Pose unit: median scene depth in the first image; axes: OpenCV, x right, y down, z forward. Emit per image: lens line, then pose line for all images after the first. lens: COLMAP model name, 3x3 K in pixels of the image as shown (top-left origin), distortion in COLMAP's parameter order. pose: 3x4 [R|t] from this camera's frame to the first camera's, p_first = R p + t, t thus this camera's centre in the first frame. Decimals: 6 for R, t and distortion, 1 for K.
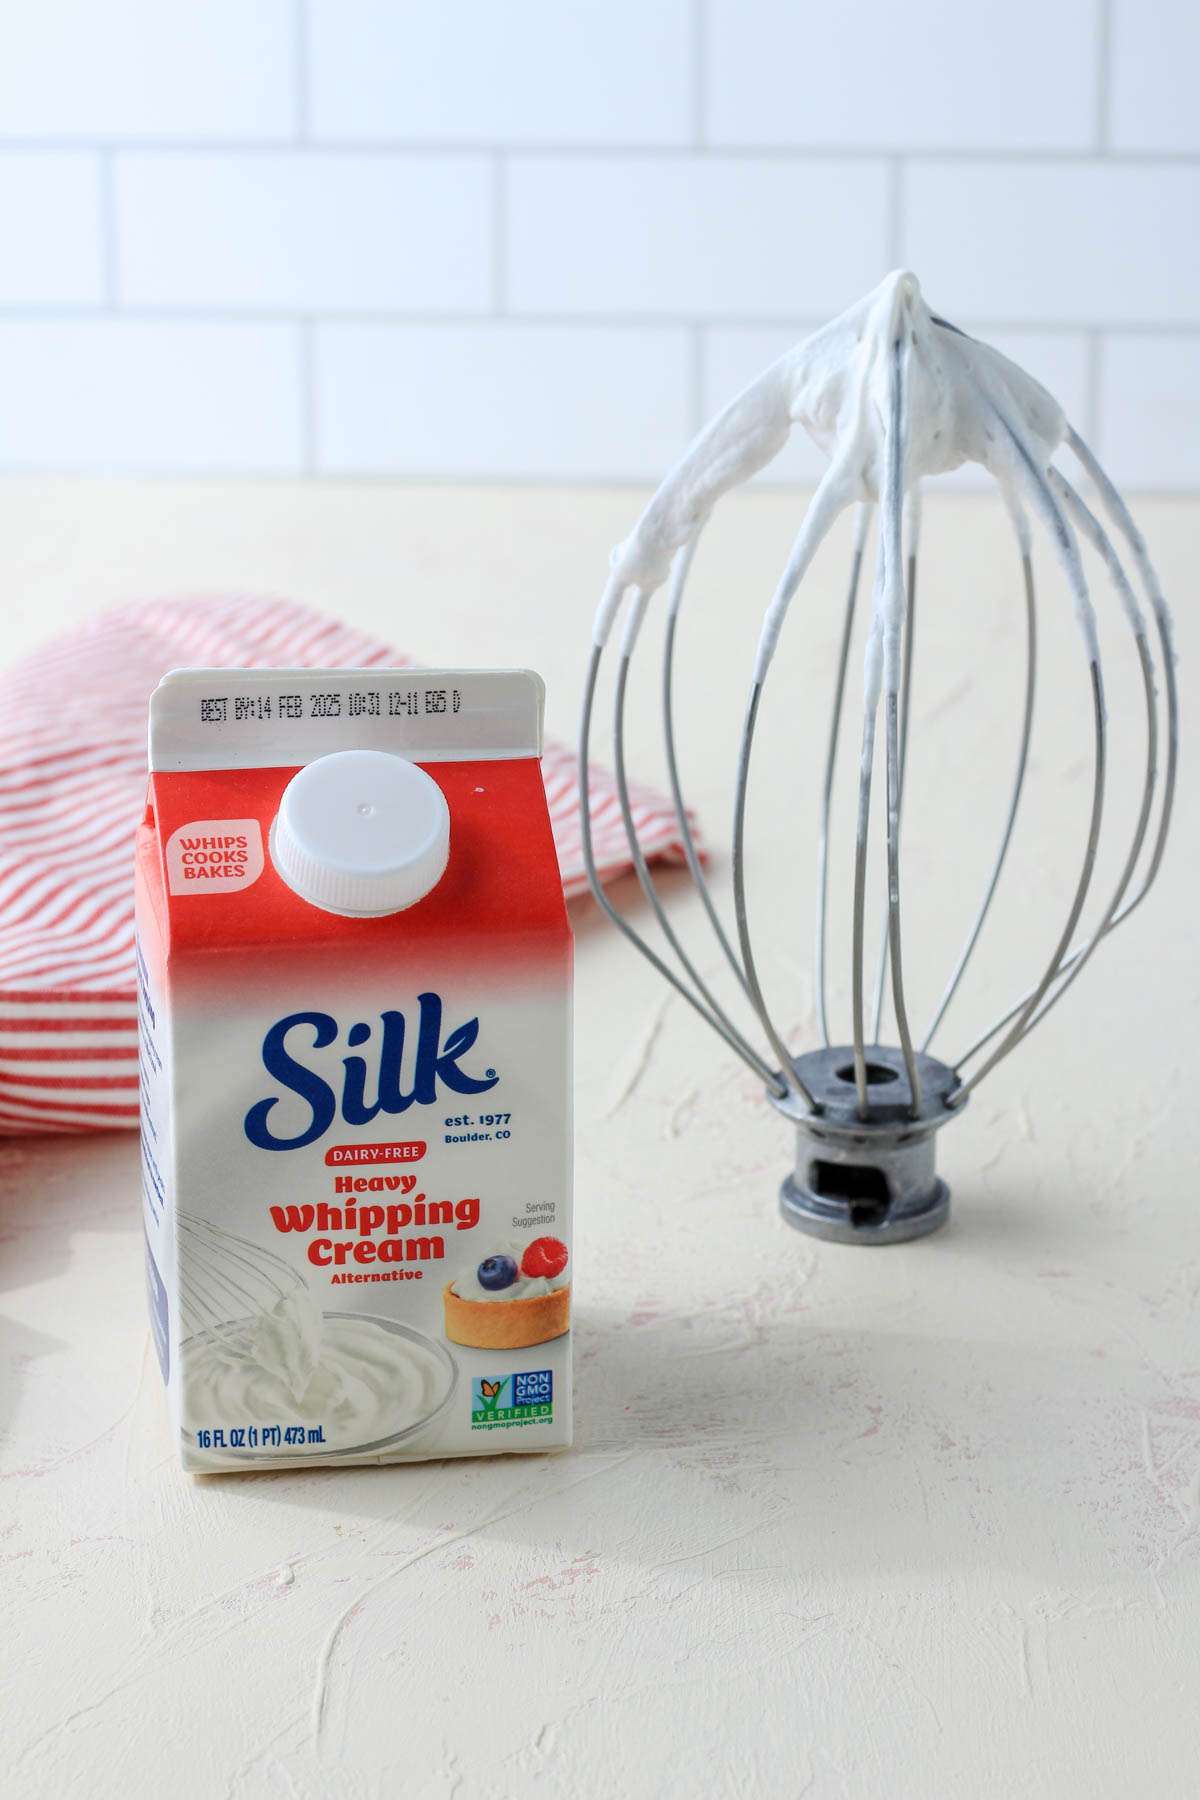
lens RADIAL K [[4544.4, 0, 599.9], [0, 4544.4, 908.8], [0, 0, 1]] dist [-0.095307, 0.000000]
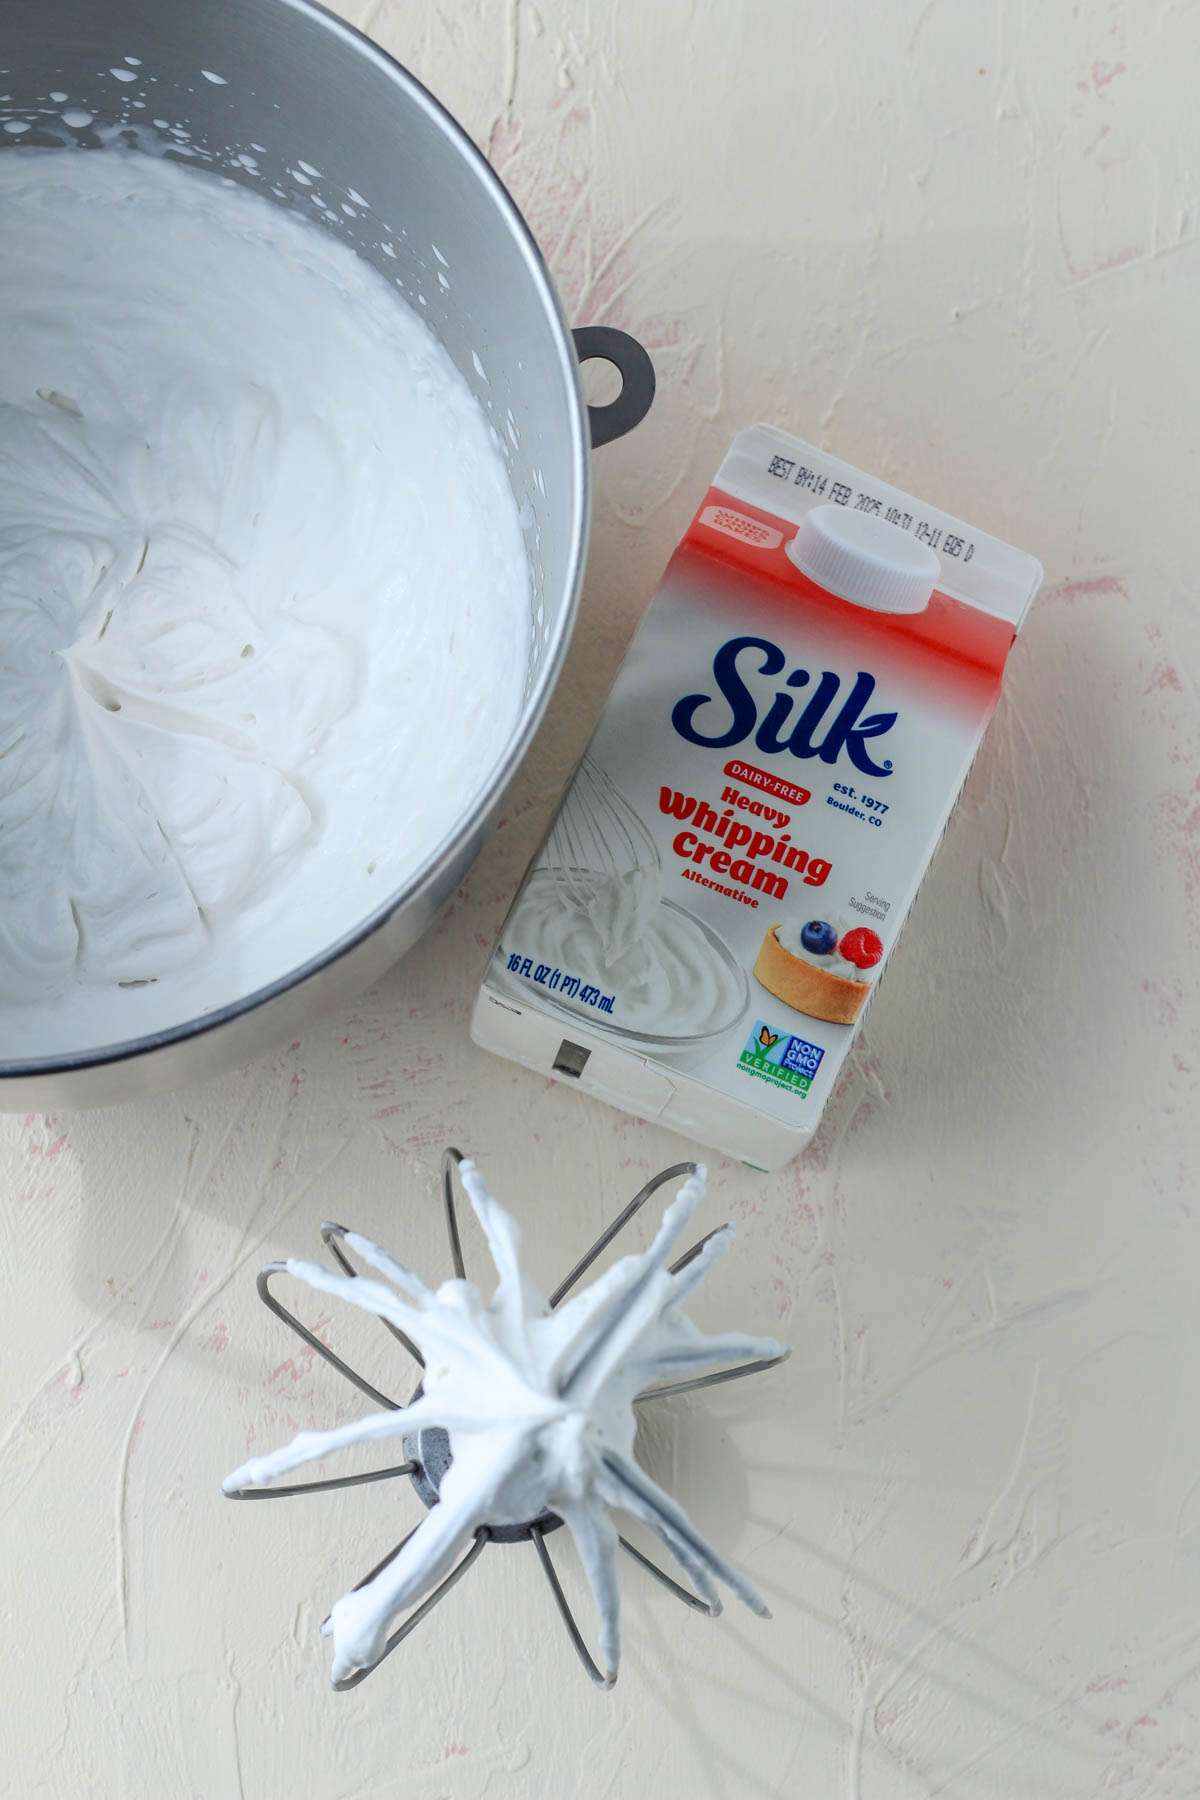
lens RADIAL K [[4544.4, 0, 610.8], [0, 4544.4, 897.5], [0, 0, 1]] dist [-0.095307, 0.000000]
pose [[0.914246, 0.365285, -0.175274, 0.122823], [-0.403382, 0.780182, -0.478120, 0.628076], [-0.037905, 0.507822, 0.860628, 0.042644]]
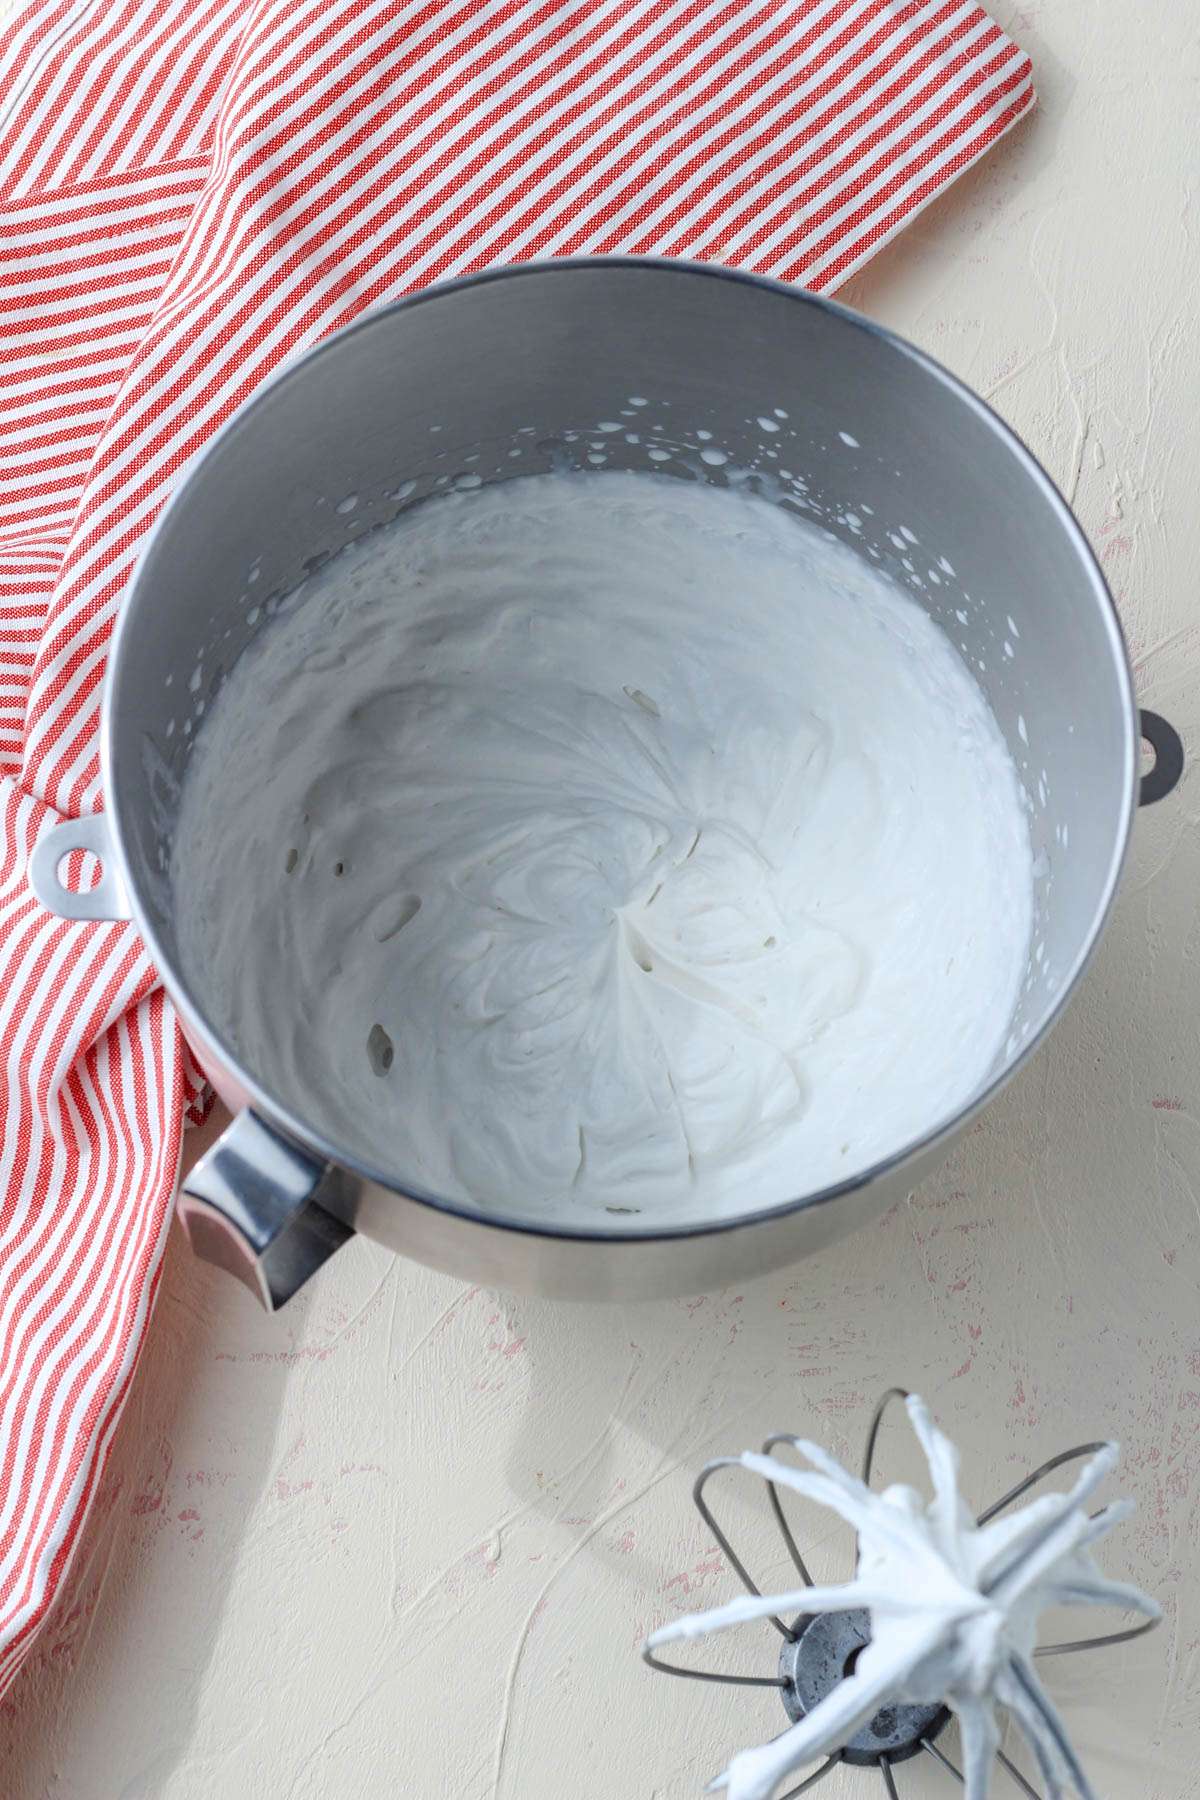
lens RADIAL K [[4544.4, 0, 592.0], [0, 4544.4, 900.9], [0, 0, 1]] dist [-0.095307, 0.000000]
pose [[0.824323, 0.501534, -0.262593, 0.109458], [-0.556673, 0.633716, -0.537140, 0.780993], [-0.102984, 0.588955, 0.801577, -0.039230]]
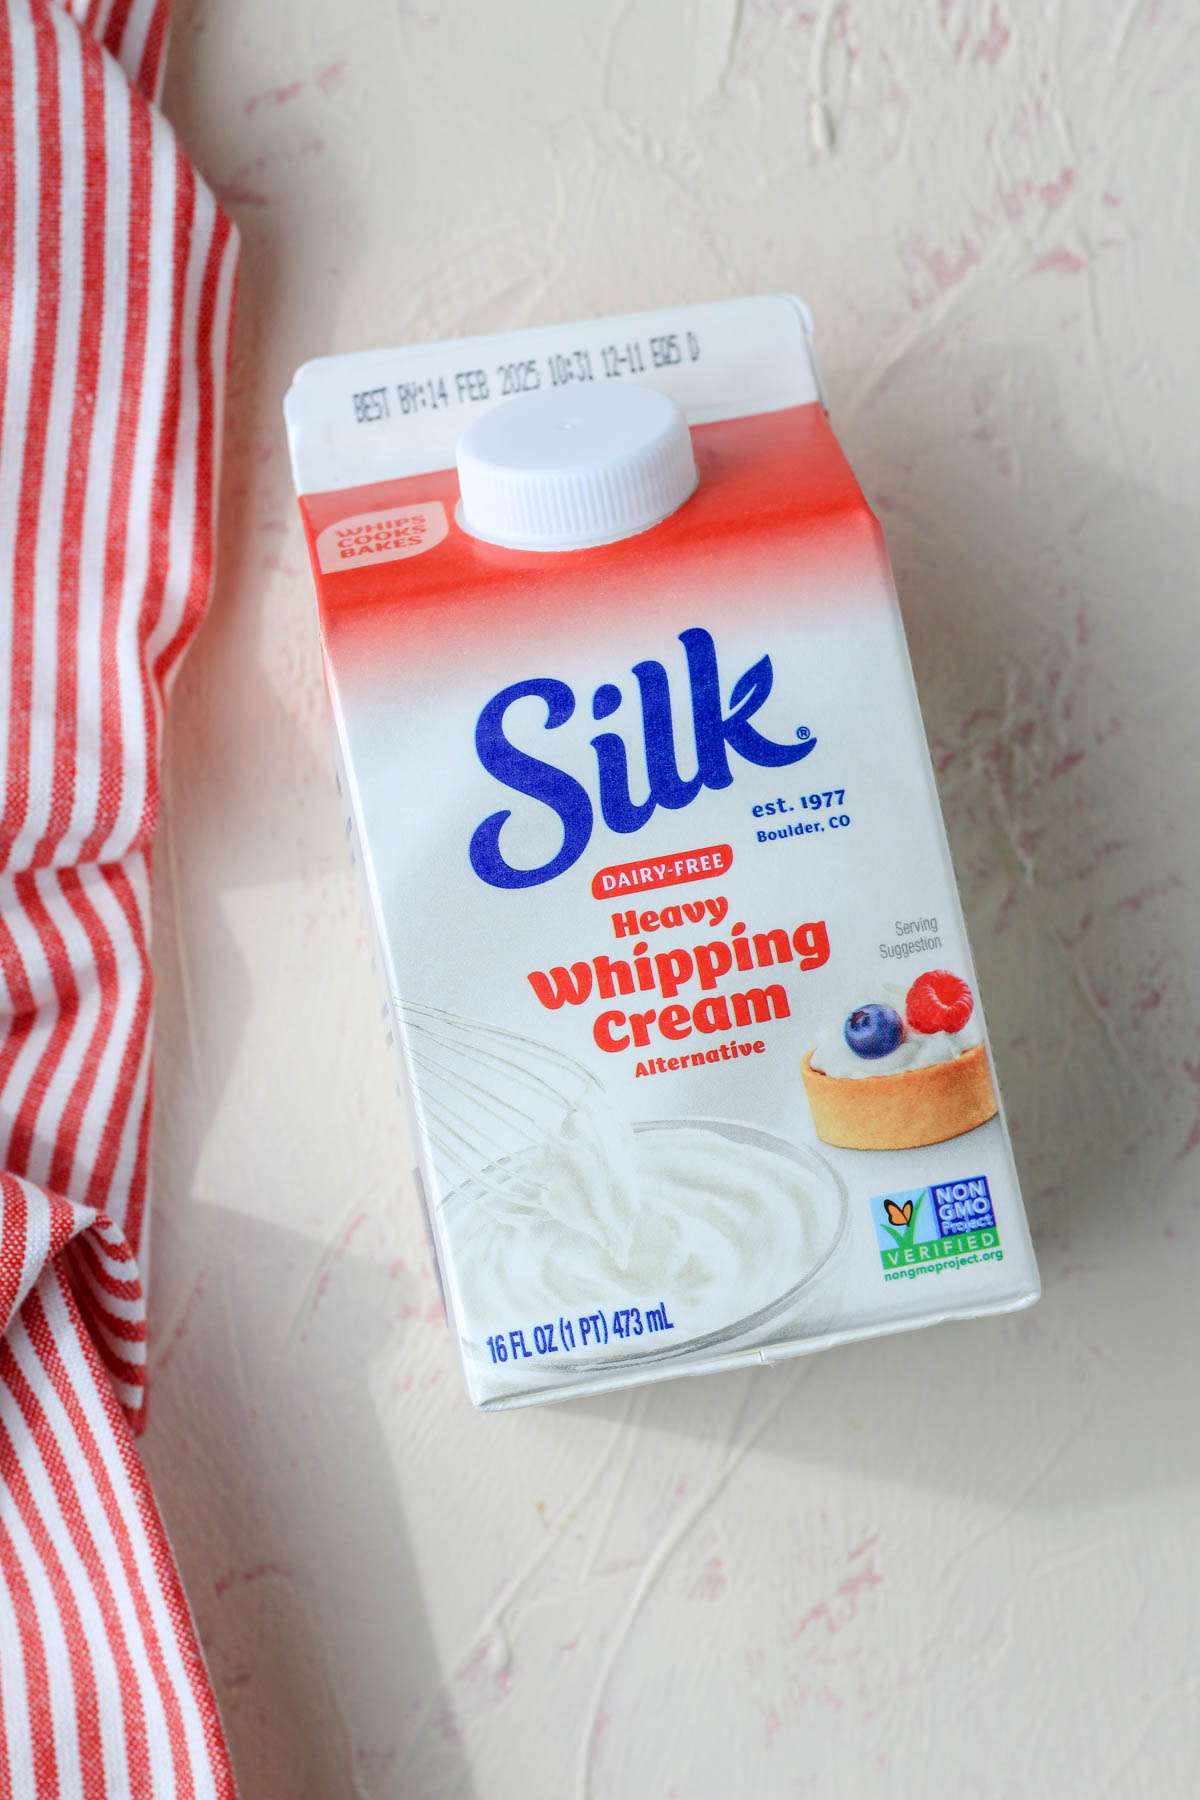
lens RADIAL K [[4544.4, 0, 602.3], [0, 4544.4, 903.8], [0, 0, 1]] dist [-0.095307, 0.000000]
pose [[0.968677, -0.211255, -0.130520, 0.031933], [0.146460, 0.910495, -0.386716, 0.325889], [0.200533, 0.355487, 0.912916, 0.357388]]
